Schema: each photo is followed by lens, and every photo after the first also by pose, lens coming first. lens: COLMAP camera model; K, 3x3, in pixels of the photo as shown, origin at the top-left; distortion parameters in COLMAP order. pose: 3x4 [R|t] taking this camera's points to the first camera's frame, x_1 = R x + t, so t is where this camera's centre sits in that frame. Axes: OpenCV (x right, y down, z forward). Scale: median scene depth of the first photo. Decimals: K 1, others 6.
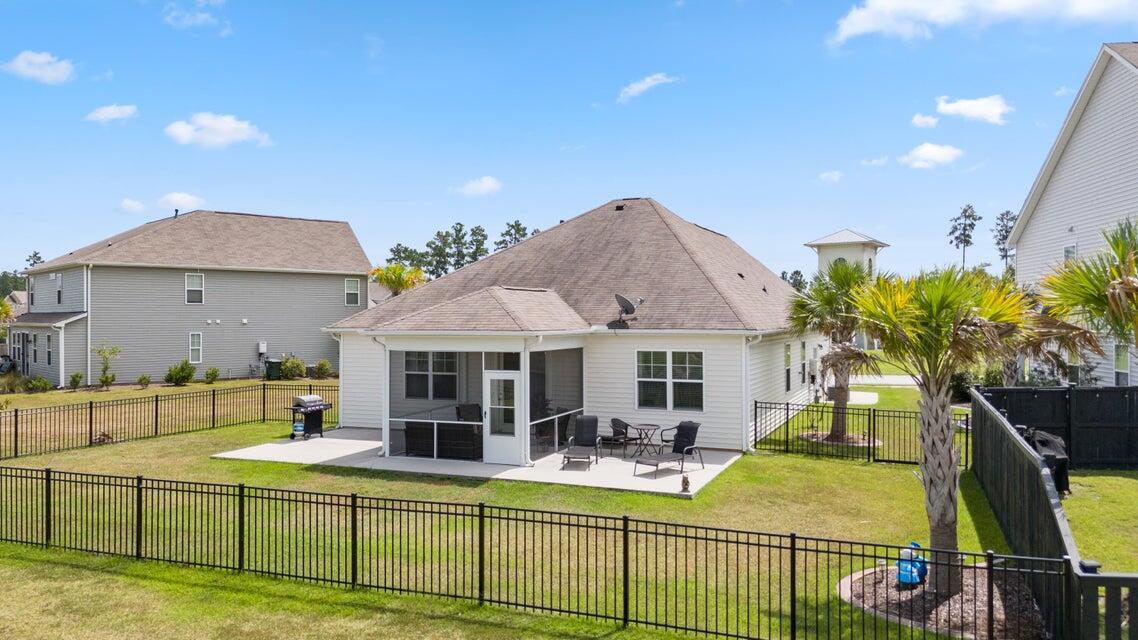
lens RADIAL K [[844.9, 0, 569.0], [0, 844.9, 320.0], [0, 0, 1]] dist [0.084444, -0.094108]
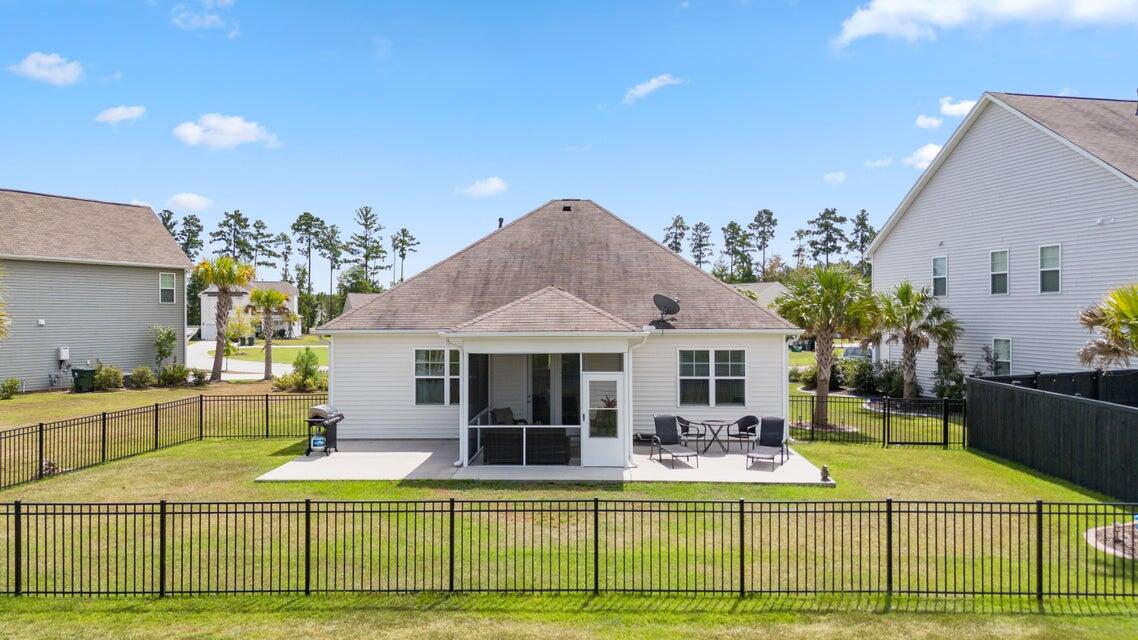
lens RADIAL K [[844.9, 0, 569.0], [0, 844.9, 320.0], [0, 0, 1]] dist [0.084444, -0.094108]
pose [[0.935440, -0.002493, 0.353476, -0.415535], [0.001976, 0.999996, 0.001823, -0.002331], [-0.353480, -0.001007, 0.935442, 0.081900]]
